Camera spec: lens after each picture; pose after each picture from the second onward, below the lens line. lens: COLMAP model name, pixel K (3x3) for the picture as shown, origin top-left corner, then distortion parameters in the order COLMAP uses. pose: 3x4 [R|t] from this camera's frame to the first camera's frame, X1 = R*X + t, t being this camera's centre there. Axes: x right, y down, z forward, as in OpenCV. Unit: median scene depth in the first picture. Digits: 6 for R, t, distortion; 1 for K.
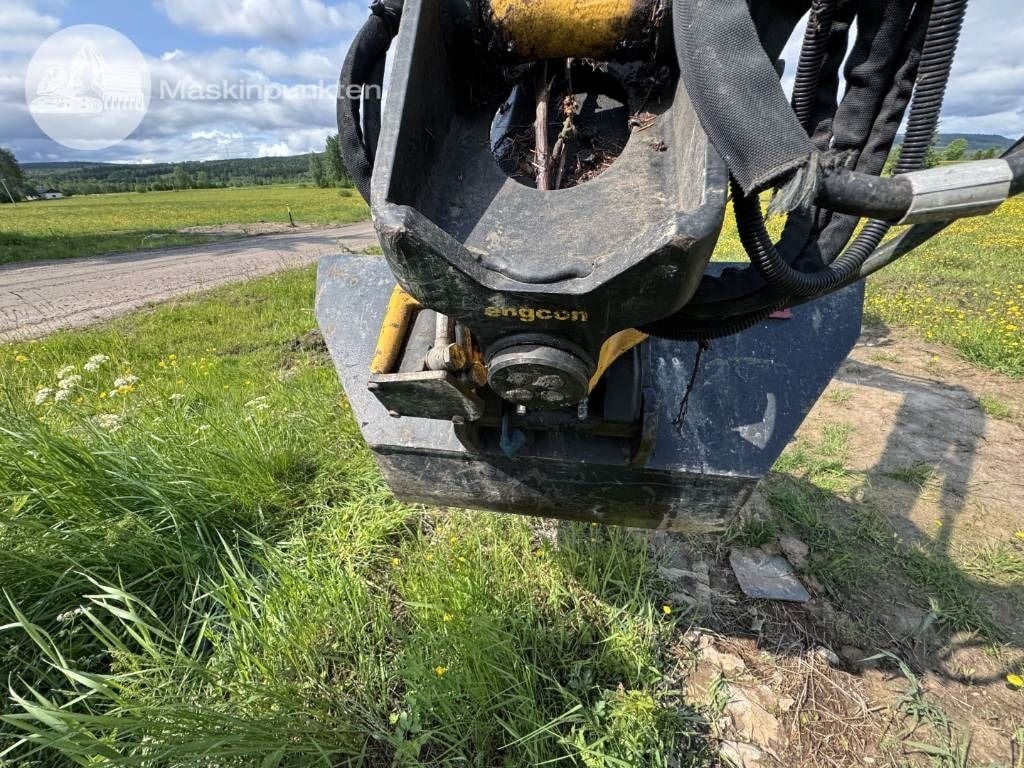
lens RADIAL K [[417.4, 0, 507.0], [0, 417.4, 377.2], [0, 0, 1]] dist [-0.002570, -0.000086]
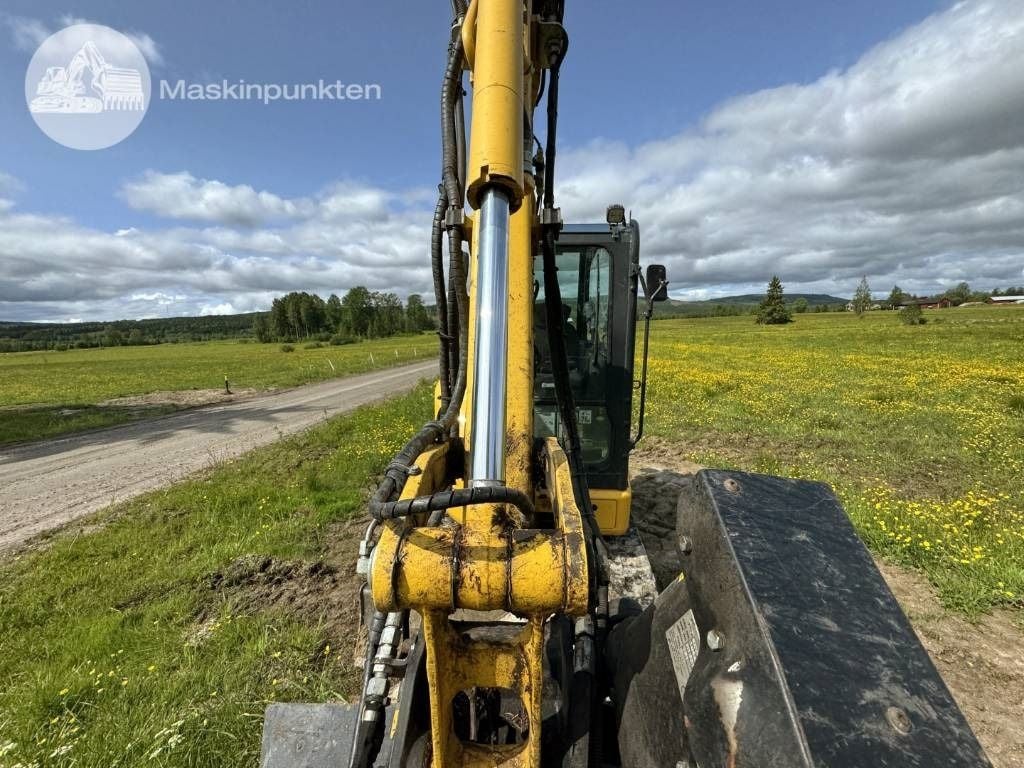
lens RADIAL K [[413.9, 0, 507.6], [0, 413.9, 381.8], [0, 0, 1]] dist [-0.002021, 0.000127]
pose [[0.989040, -0.034354, 0.143595, 0.009453], [0.077836, 0.947752, -0.309366, -0.258755], [-0.125464, 0.317152, 0.940039, -0.104497]]
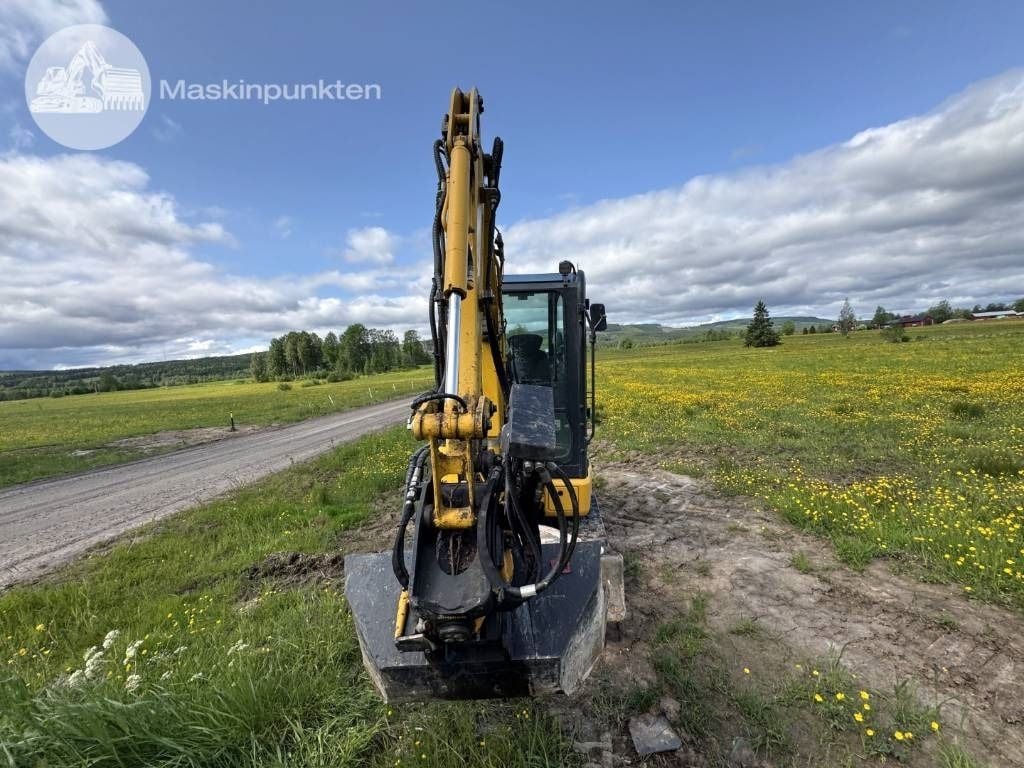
lens RADIAL K [[412.8, 0, 507.9], [0, 412.8, 380.9], [0, 0, 1]] dist [-0.001932, 0.000249]
pose [[0.986233, -0.057461, 0.155056, 0.014841], [0.113355, 0.917624, -0.380941, -0.082389], [-0.120393, 0.393273, 0.911505, -0.418461]]
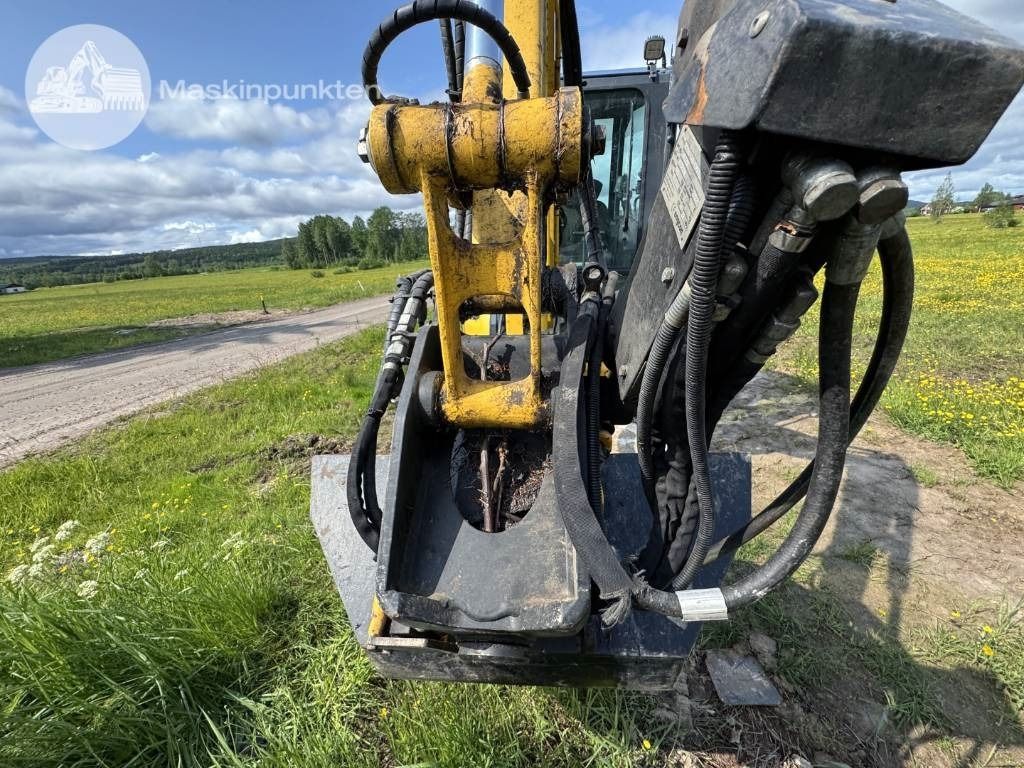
lens RADIAL K [[416.3, 0, 506.6], [0, 416.3, 378.8], [0, 0, 1]] dist [-0.001768, -0.000227]
pose [[0.996153, -0.064259, 0.059585, 0.014614], [0.072328, 0.986785, -0.144998, -0.110389], [-0.049480, 0.148750, 0.987636, -0.080987]]
